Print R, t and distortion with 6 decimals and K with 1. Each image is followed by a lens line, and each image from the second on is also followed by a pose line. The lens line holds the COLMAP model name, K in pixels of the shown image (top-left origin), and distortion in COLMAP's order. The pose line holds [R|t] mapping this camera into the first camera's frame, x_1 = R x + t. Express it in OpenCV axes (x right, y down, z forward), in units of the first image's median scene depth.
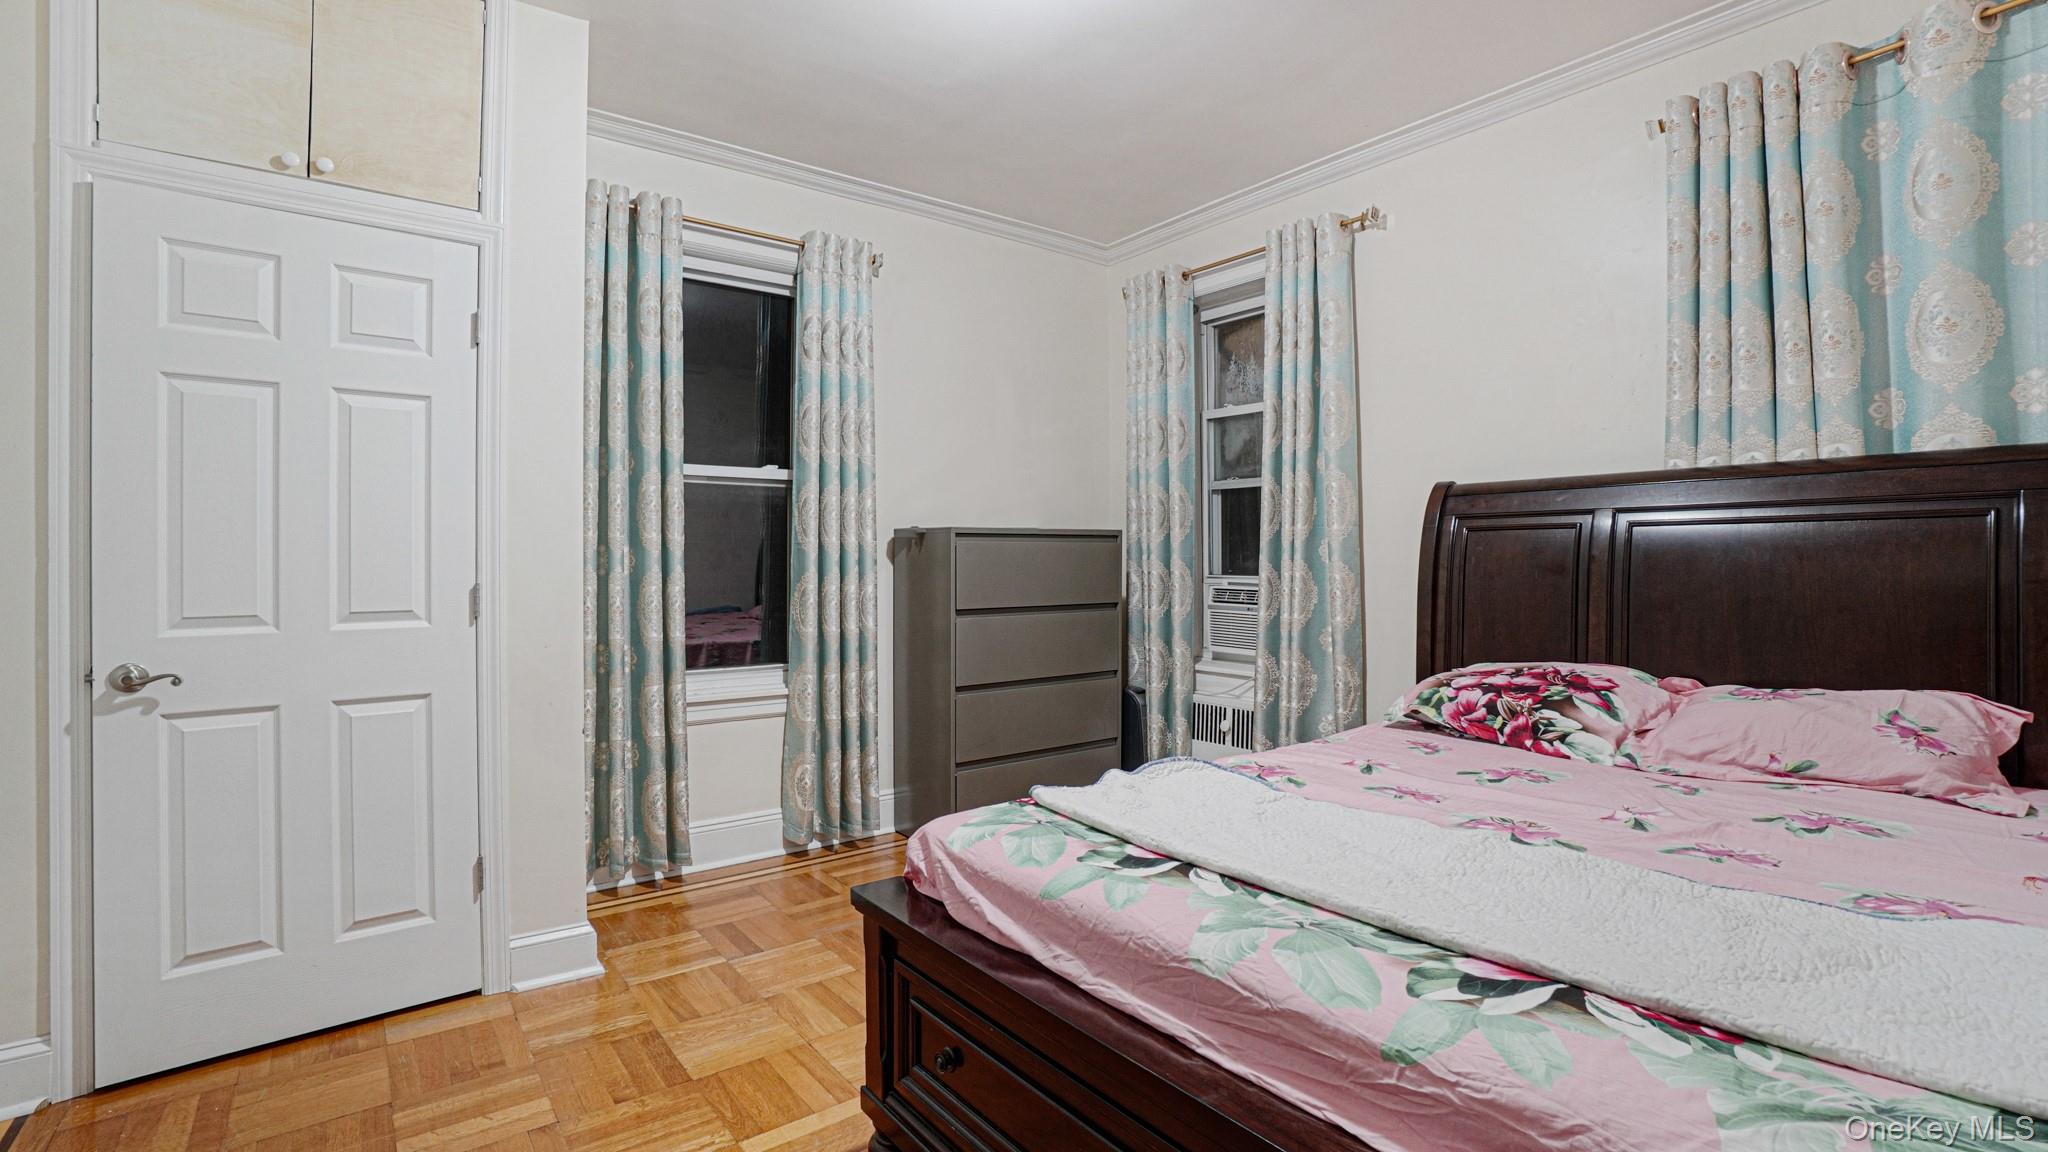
lens RADIAL K [[930.5, 0, 1018.8], [0, 930.5, 570.1], [0, 0, 1]] dist [-0.066139, 0.025677]
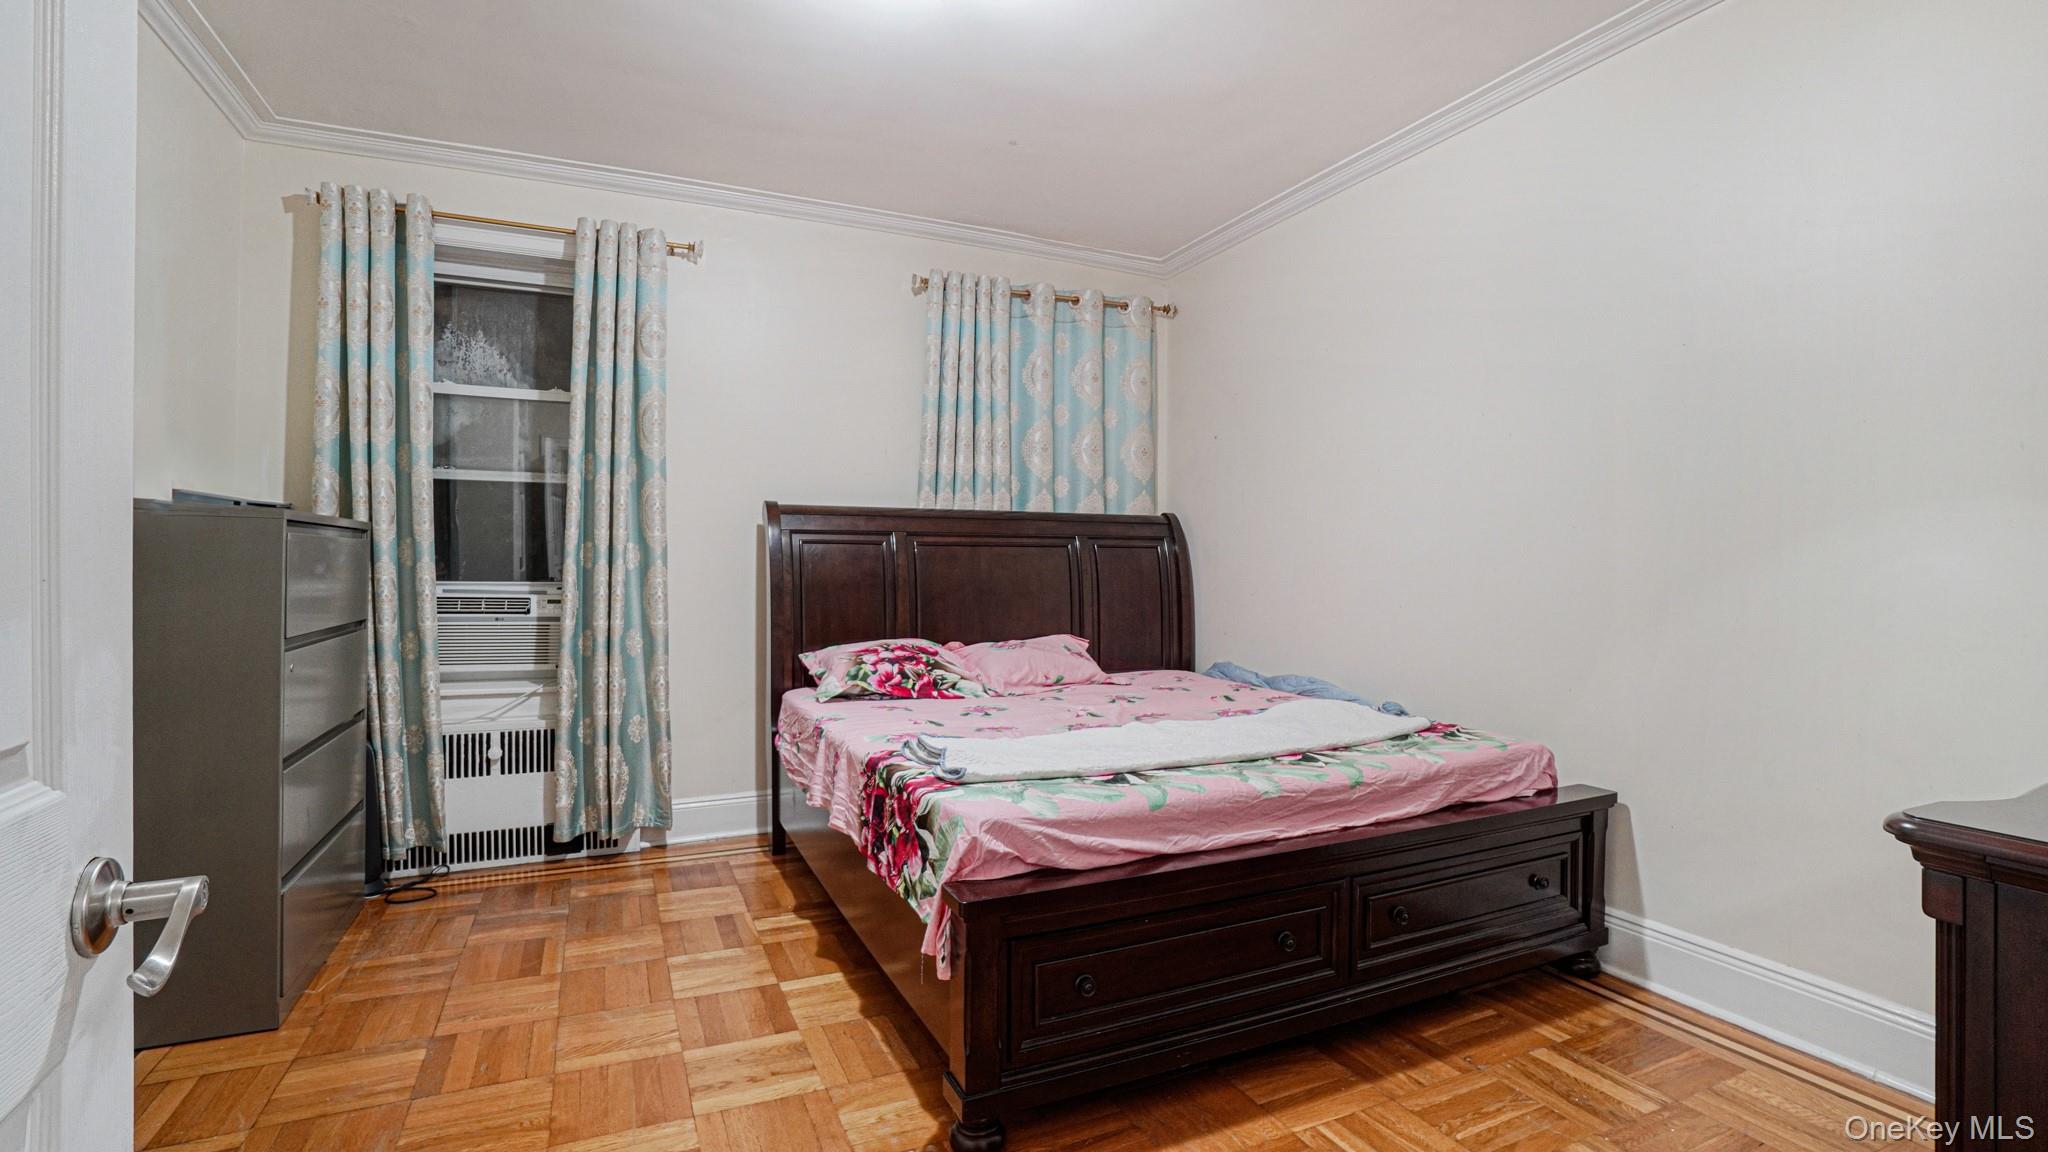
lens RADIAL K [[930.5, 0, 1018.8], [0, 930.5, 570.1], [0, 0, 1]] dist [-0.066139, 0.025677]
pose [[0.209863, 0.001824, 0.977729, -0.817662], [0.002012, 0.999995, -0.002297, -0.002529], [-0.977729, 0.002449, 0.209858, 0.535797]]
